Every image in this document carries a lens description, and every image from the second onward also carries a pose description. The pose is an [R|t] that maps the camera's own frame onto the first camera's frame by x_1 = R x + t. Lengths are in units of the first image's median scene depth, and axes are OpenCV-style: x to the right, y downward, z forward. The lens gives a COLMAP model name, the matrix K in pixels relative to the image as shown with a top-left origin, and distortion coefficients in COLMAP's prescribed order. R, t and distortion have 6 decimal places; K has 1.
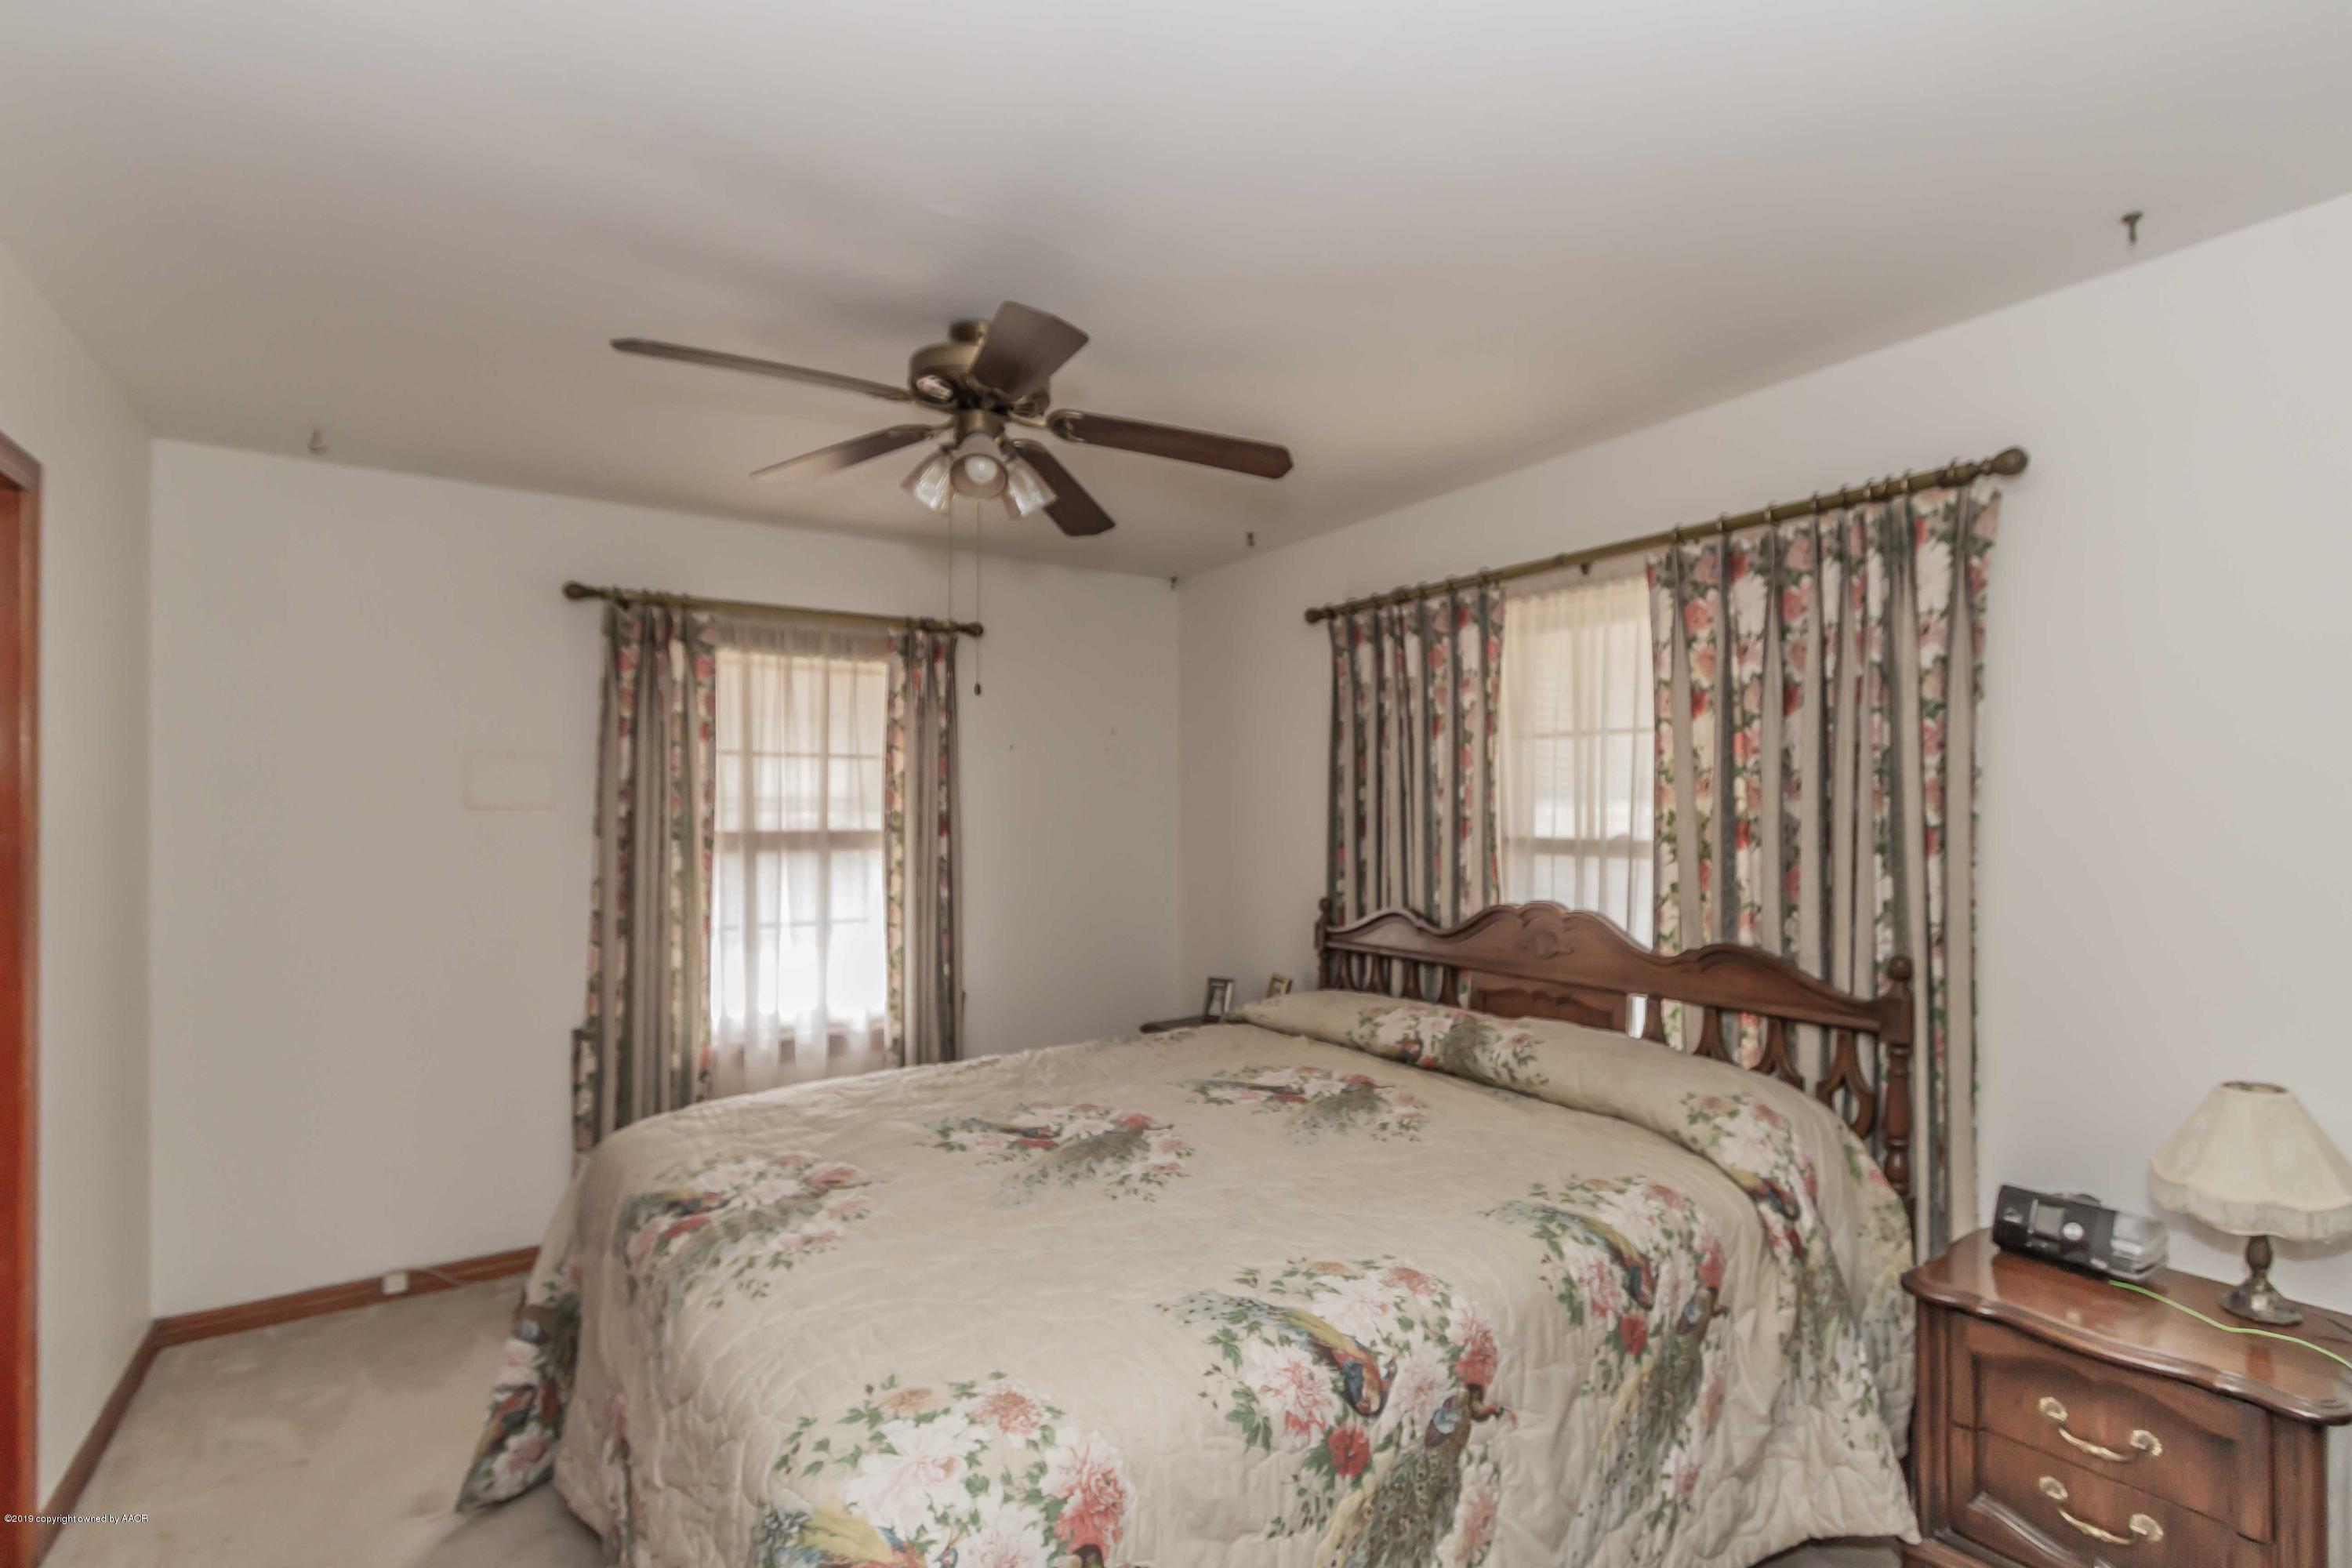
lens RADIAL K [[1074.9, 0, 1179.9], [0, 1074.9, 797.4], [0, 0, 1]] dist [-0.001174, -0.000611]
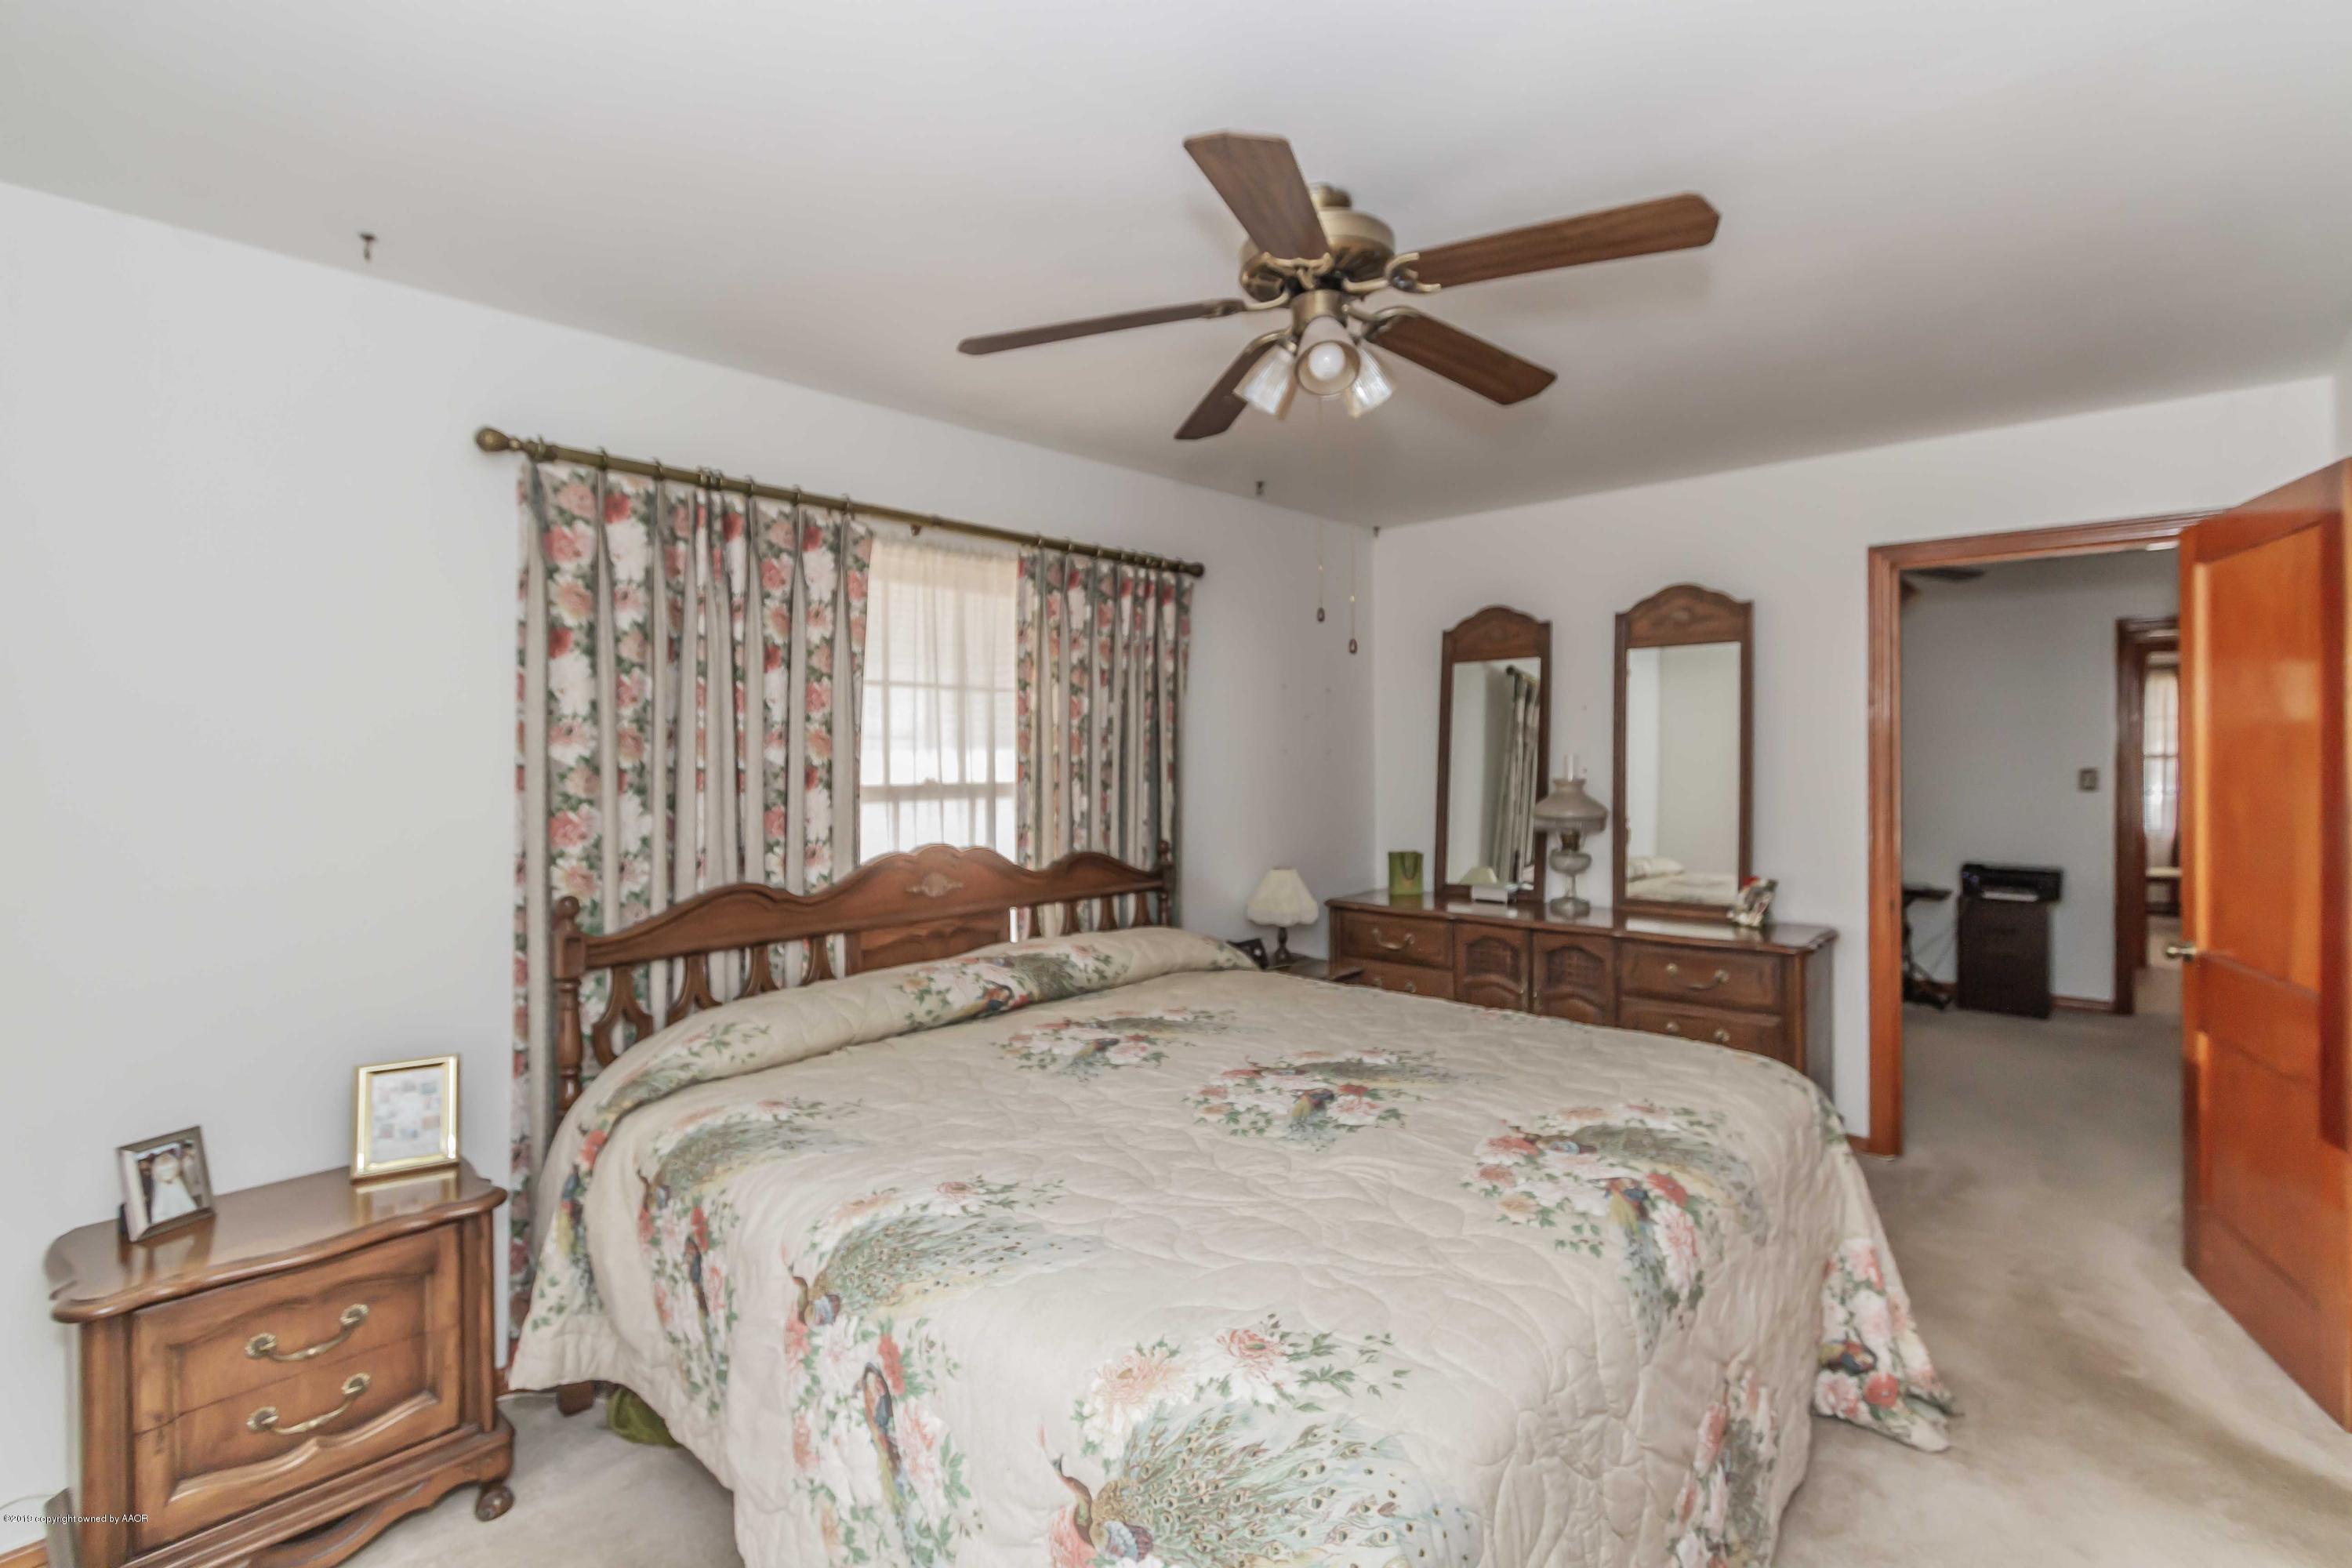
lens RADIAL K [[991.4, 0, 1165.9], [0, 991.4, 766.7], [0, 0, 1]] dist [-0.024340, -0.000089]
pose [[-0.203494, -0.019806, 0.978876, -0.630415], [-0.003696, 0.999804, 0.019461, 0.001176], [-0.979069, 0.000342, -0.203527, 0.949228]]
